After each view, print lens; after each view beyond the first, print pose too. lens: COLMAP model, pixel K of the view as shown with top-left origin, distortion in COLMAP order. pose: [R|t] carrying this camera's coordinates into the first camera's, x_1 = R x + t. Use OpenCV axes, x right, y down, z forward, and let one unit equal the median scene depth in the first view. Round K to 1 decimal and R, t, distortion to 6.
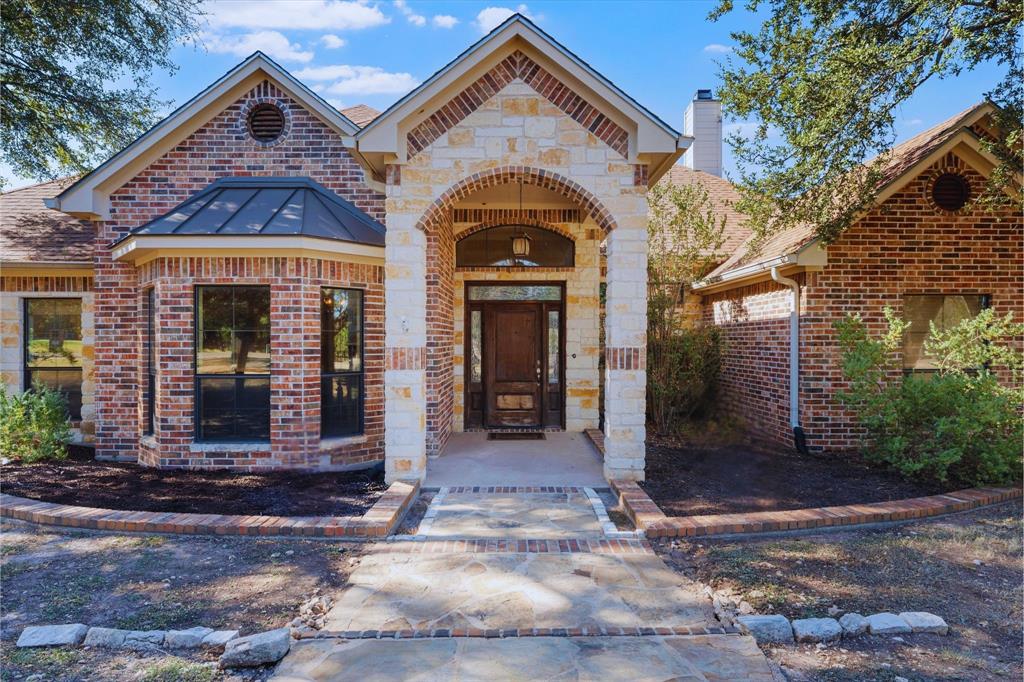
lens RADIAL K [[462.2, 0, 515.5], [0, 462.2, 344.1], [0, 0, 1]] dist [0.001432, -0.000175]
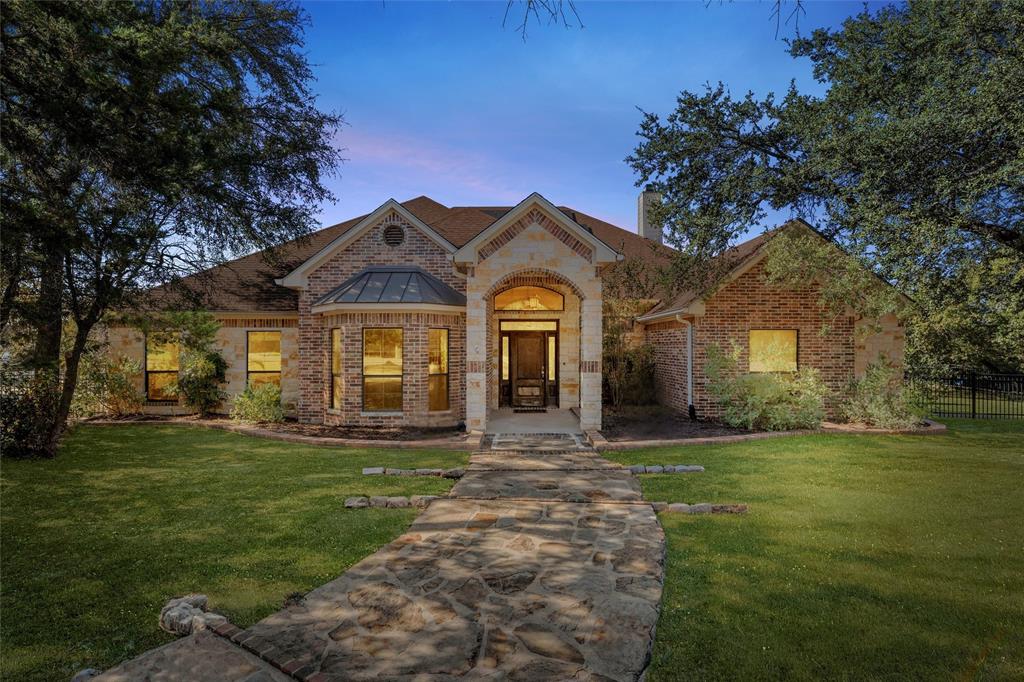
lens RADIAL K [[462.2, 0, 508.2], [0, 462.2, 338.8], [0, 0, 1]] dist [0.001432, -0.000175]
pose [[0.999984, -0.000840, 0.005561, -0.104617], [0.000893, 0.999954, -0.009599, -0.059438], [-0.005552, 0.009604, 0.999938, -0.823158]]
